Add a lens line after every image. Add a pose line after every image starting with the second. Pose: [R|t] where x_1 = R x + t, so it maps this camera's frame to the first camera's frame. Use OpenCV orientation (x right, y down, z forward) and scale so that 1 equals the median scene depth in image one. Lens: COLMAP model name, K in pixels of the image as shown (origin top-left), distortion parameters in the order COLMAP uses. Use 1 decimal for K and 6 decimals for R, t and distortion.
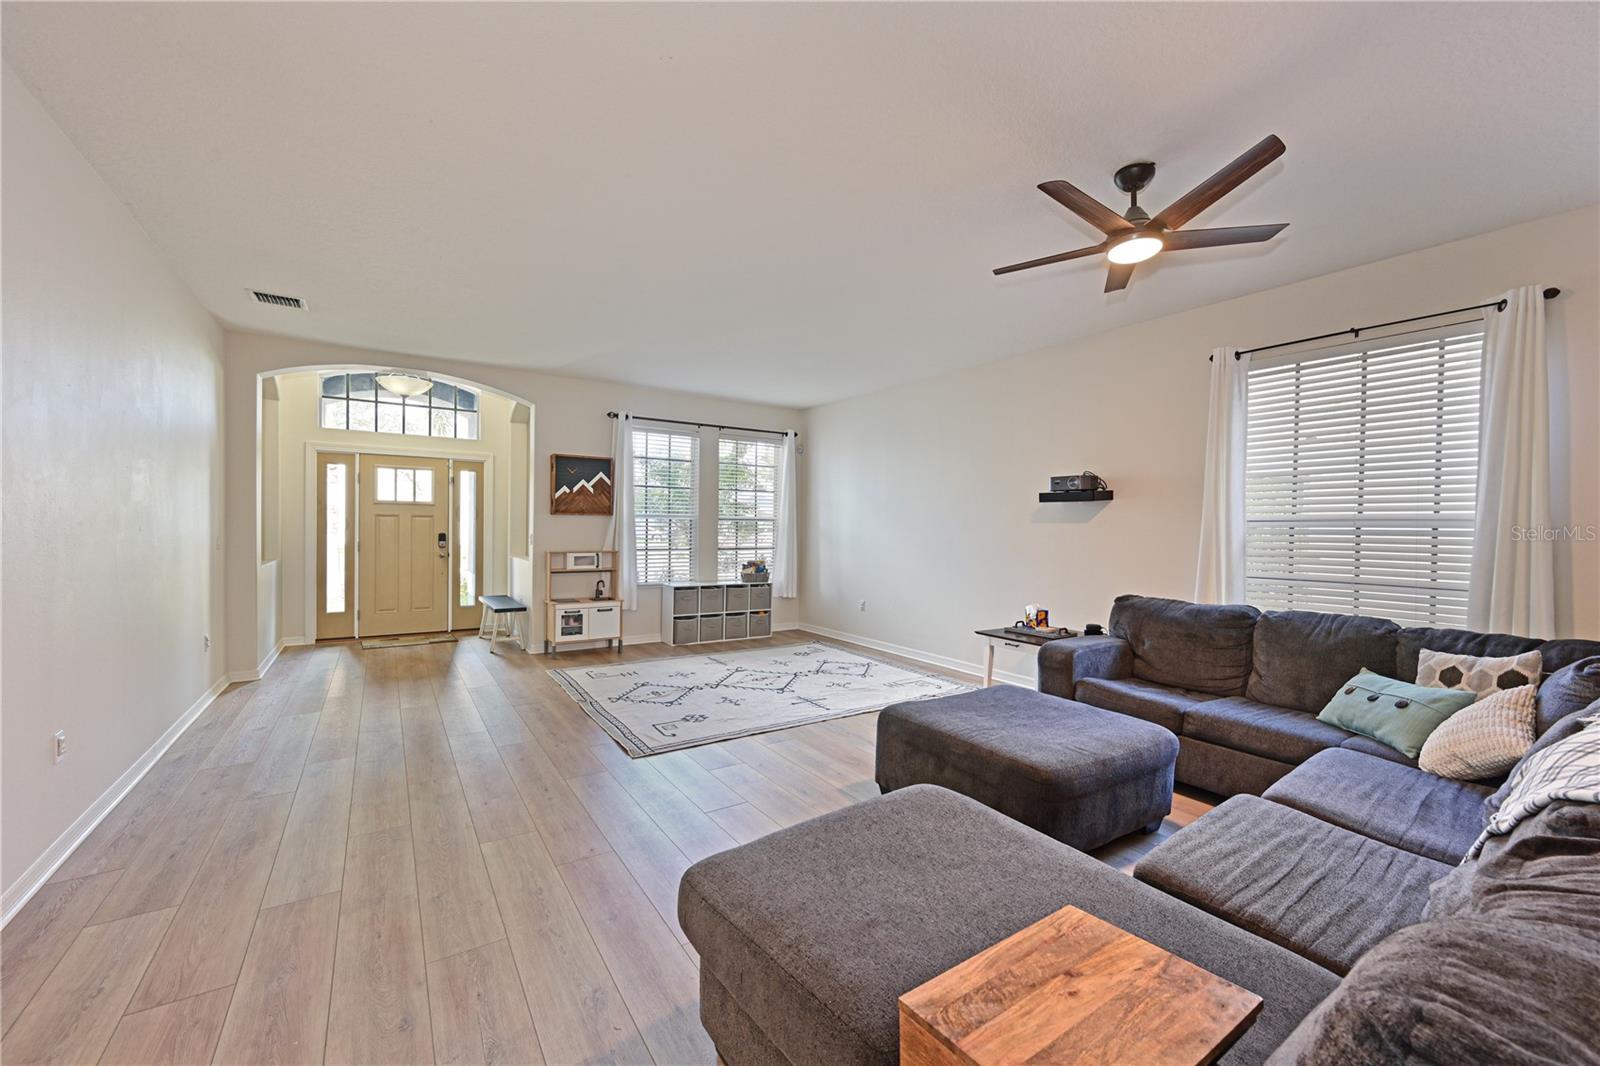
lens RADIAL K [[643.1, 0, 807.9], [0, 643.1, 532.6], [0, 0, 1]] dist [0.000241, 0.000878]
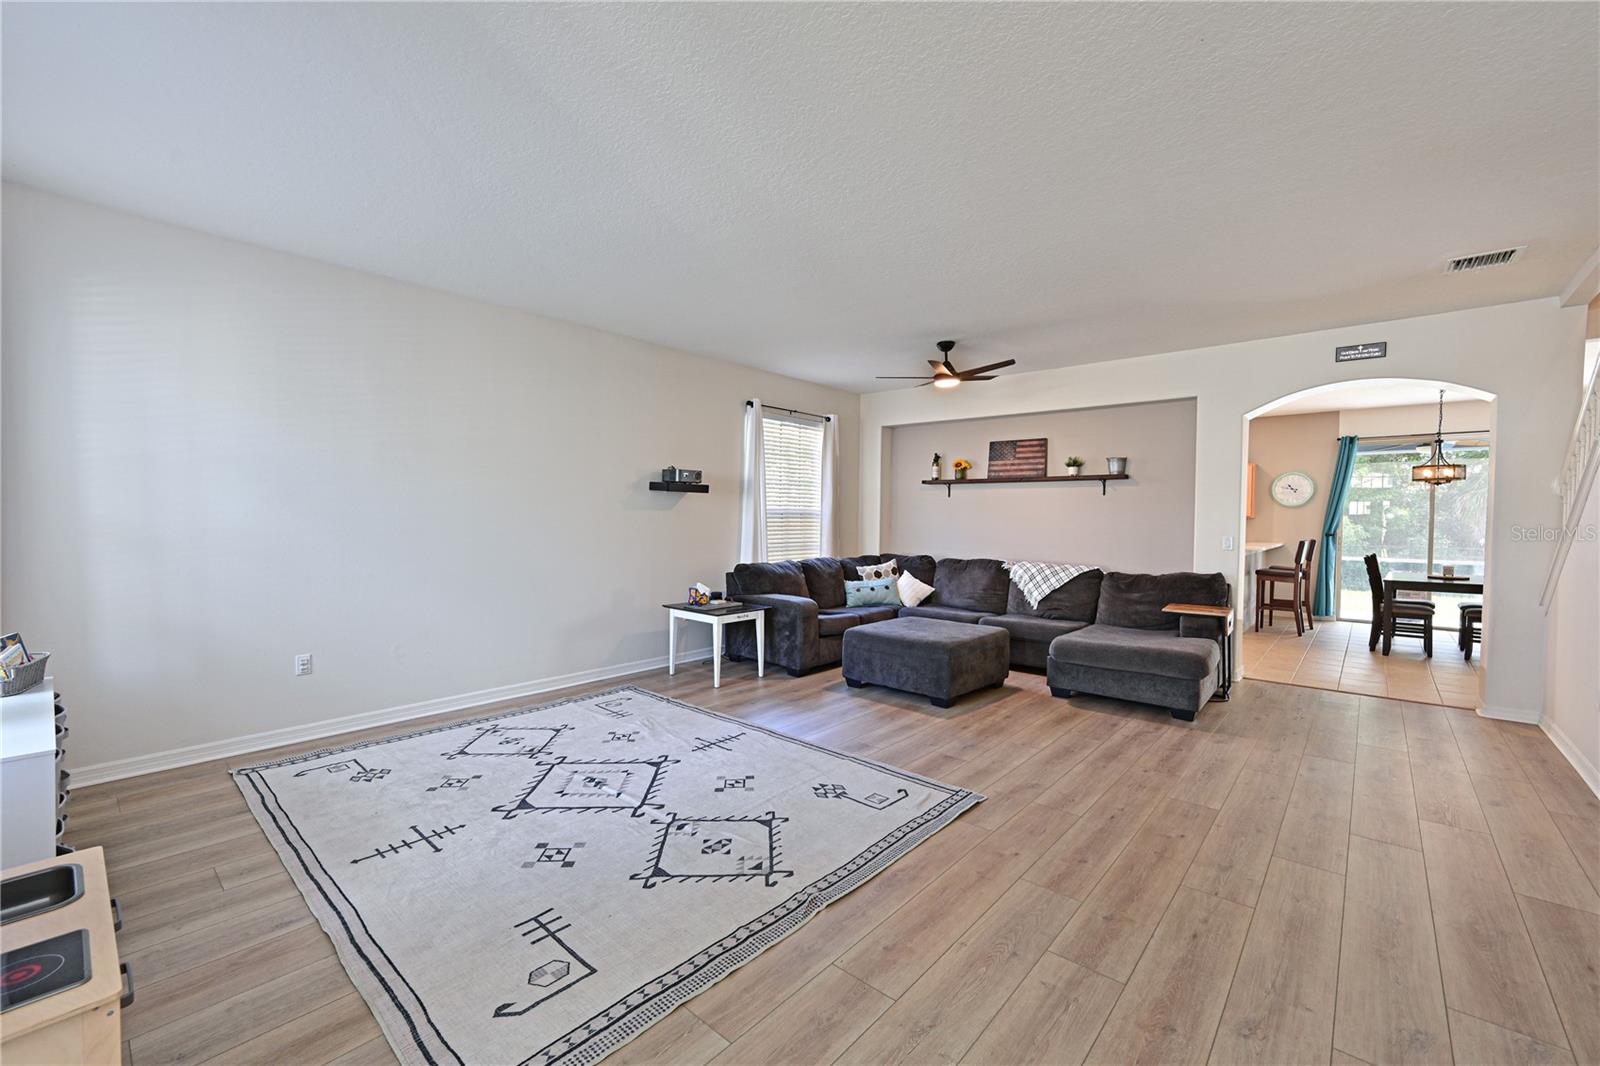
lens RADIAL K [[643.1, 0, 807.1], [0, 643.1, 525.8], [0, 0, 1]] dist [0.000241, 0.000878]
pose [[-0.258885, -0.030380, 0.965430, -0.801394], [-0.002058, 0.999520, 0.030901, -0.025779], [-0.965906, 0.006013, -0.258824, 1.140505]]
